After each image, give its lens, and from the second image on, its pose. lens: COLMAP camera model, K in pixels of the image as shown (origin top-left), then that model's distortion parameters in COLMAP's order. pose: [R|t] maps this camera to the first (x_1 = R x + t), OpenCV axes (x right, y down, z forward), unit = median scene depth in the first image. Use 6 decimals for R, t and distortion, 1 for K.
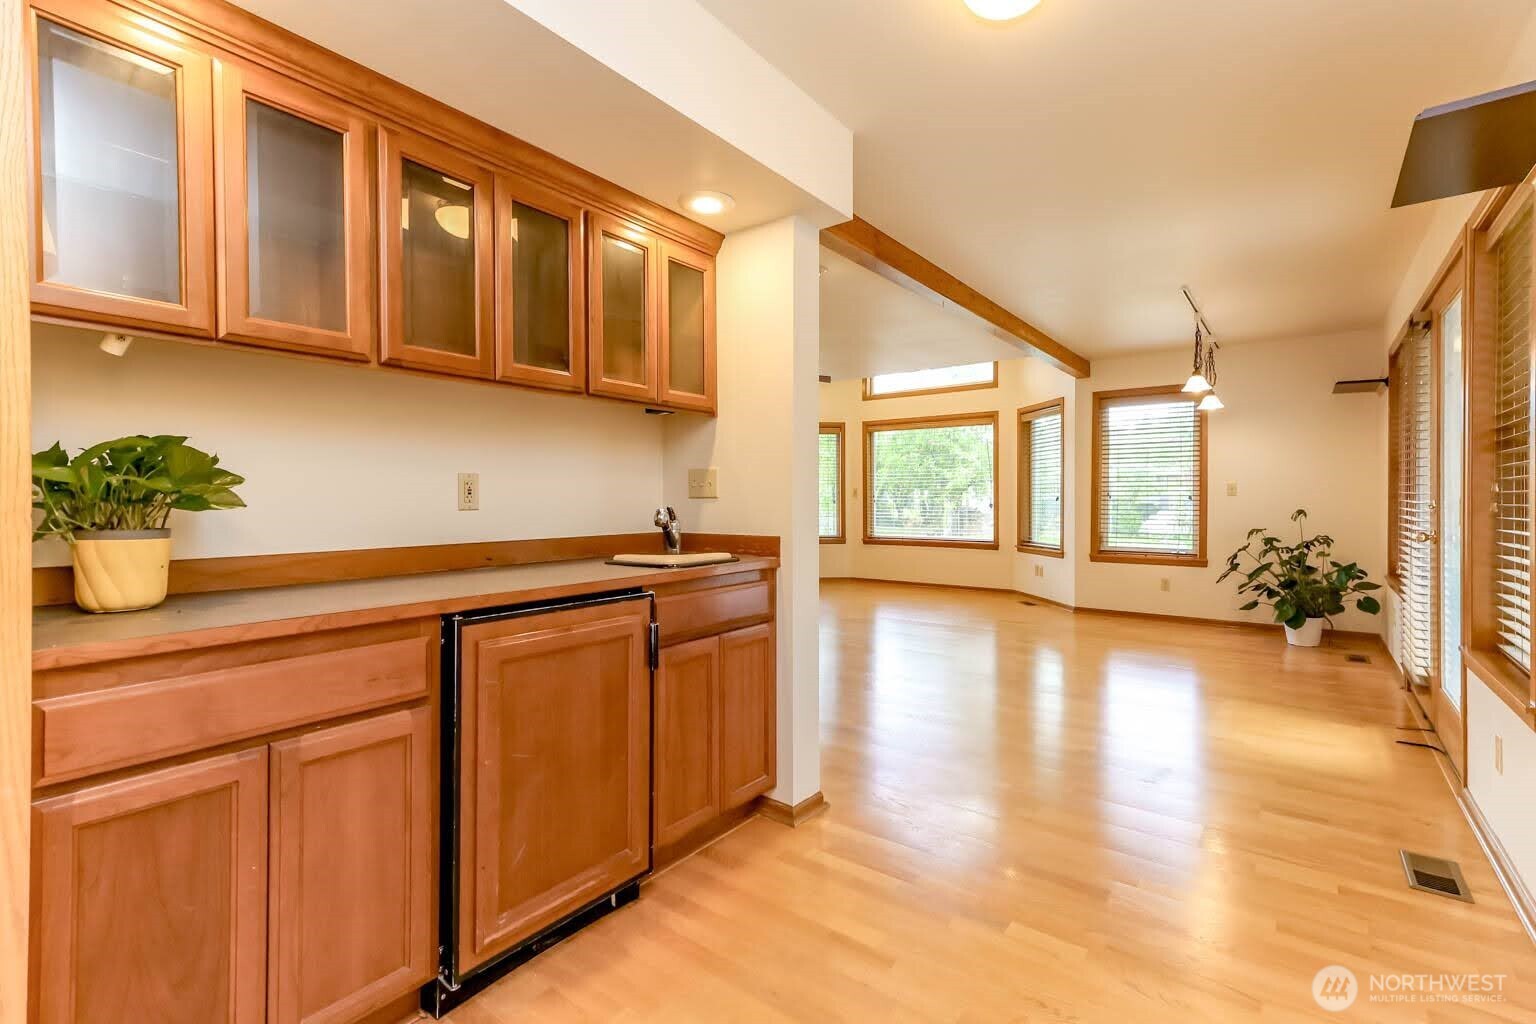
lens RADIAL K [[699.8, 0, 772.5], [0, 699.8, 503.4], [0, 0, 1]] dist [0.012450, 0.000747]
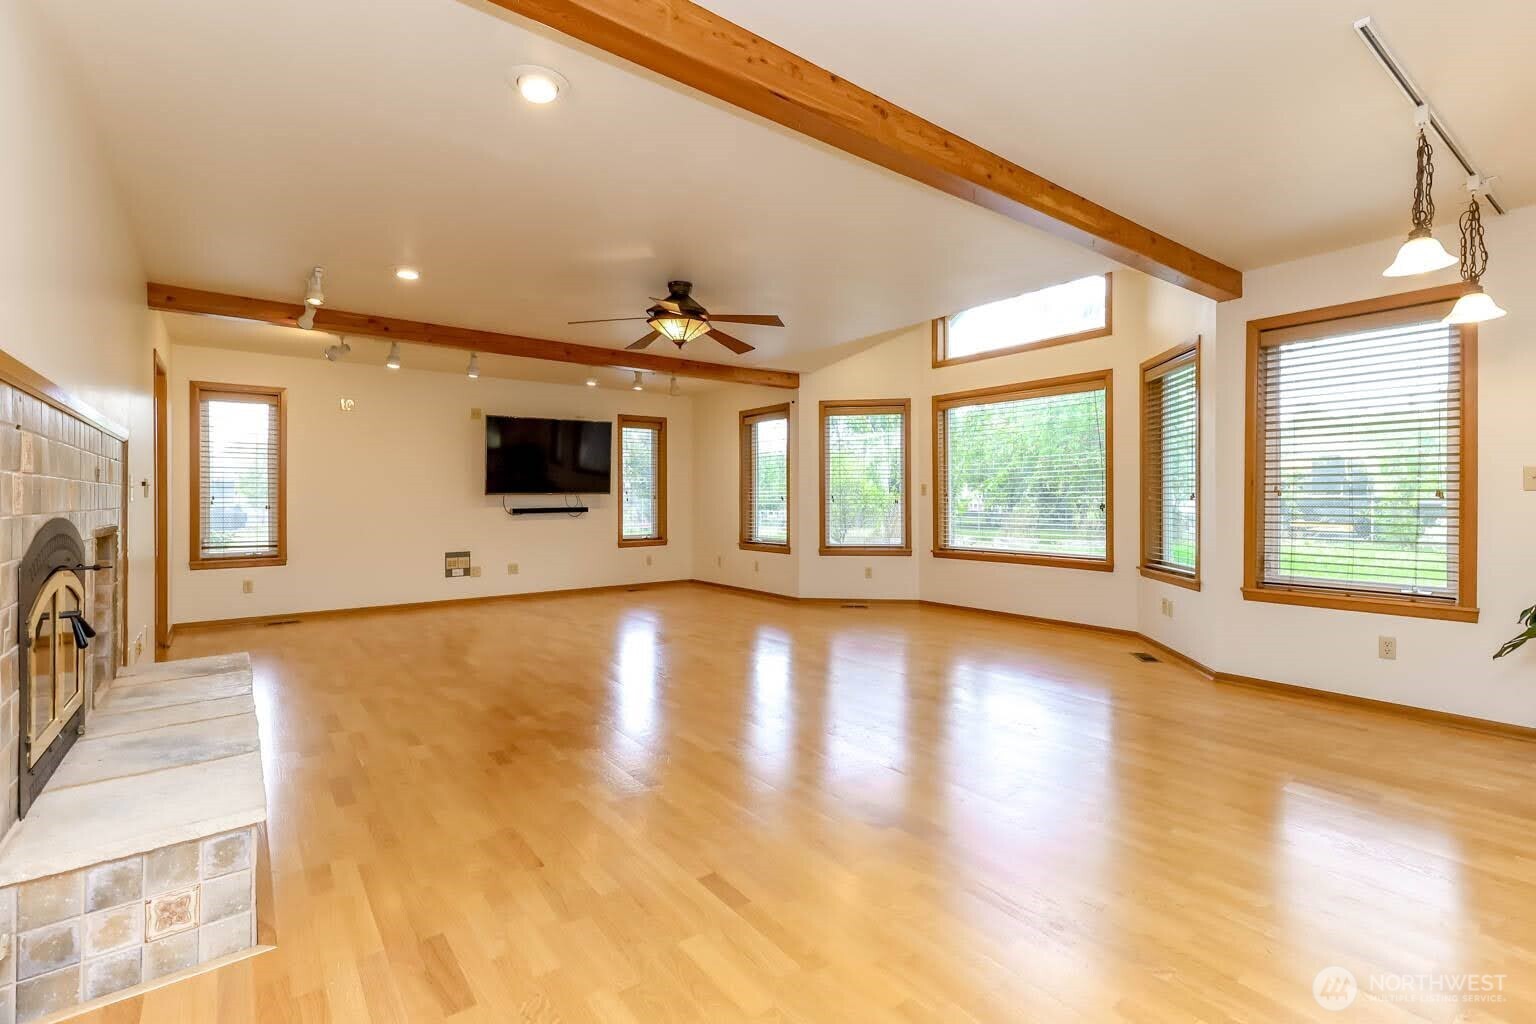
lens RADIAL K [[699.8, 0, 766.9], [0, 699.8, 498.0], [0, 0, 1]] dist [0.012450, 0.000747]
pose [[0.963188, -0.003183, -0.268810, 0.185763], [0.001917, 0.999986, -0.004972, -0.002709], [0.268822, 0.004274, 0.963180, 0.254920]]
